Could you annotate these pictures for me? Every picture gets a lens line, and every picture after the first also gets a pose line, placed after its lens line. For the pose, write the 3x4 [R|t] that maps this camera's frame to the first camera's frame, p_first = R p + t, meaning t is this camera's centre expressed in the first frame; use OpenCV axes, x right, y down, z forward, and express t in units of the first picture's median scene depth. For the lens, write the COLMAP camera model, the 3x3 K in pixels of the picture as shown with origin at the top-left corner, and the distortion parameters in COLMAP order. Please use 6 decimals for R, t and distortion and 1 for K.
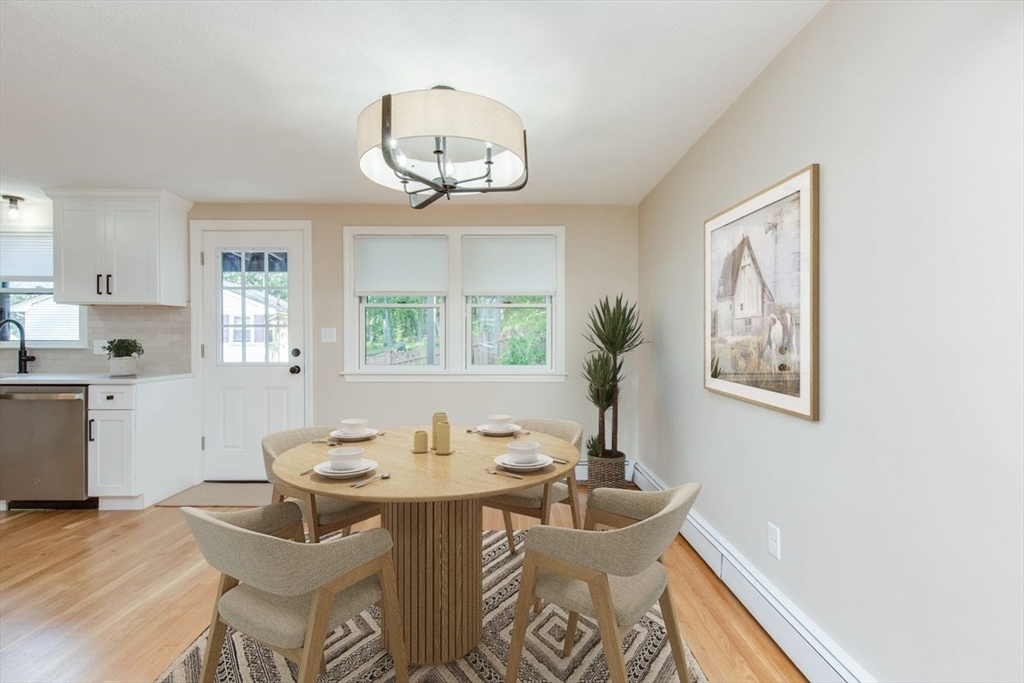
lens RADIAL K [[468.9, 0, 512.0], [0, 468.9, 341.5], [0, 0, 1]] dist [0.005484, 0.000517]
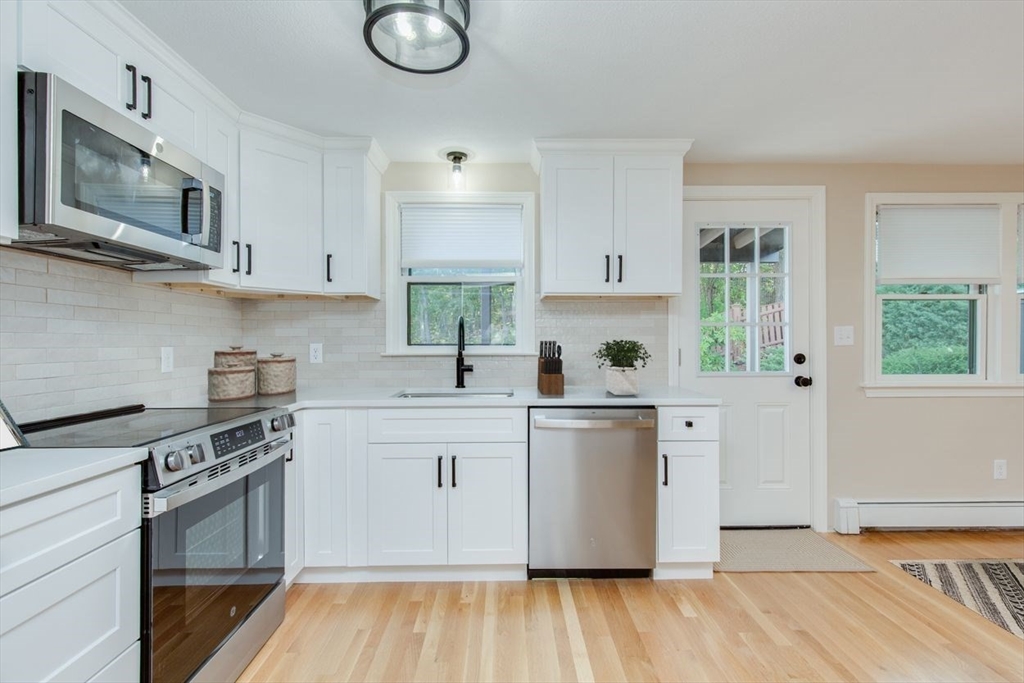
lens RADIAL K [[468.9, 0, 512.0], [0, 468.9, 341.5], [0, 0, 1]] dist [0.005484, 0.000517]
pose [[0.999904, -0.004534, 0.013100, -0.961326], [0.004588, 0.999981, -0.004157, -0.003480], [-0.013081, 0.004217, 0.999906, 0.248979]]
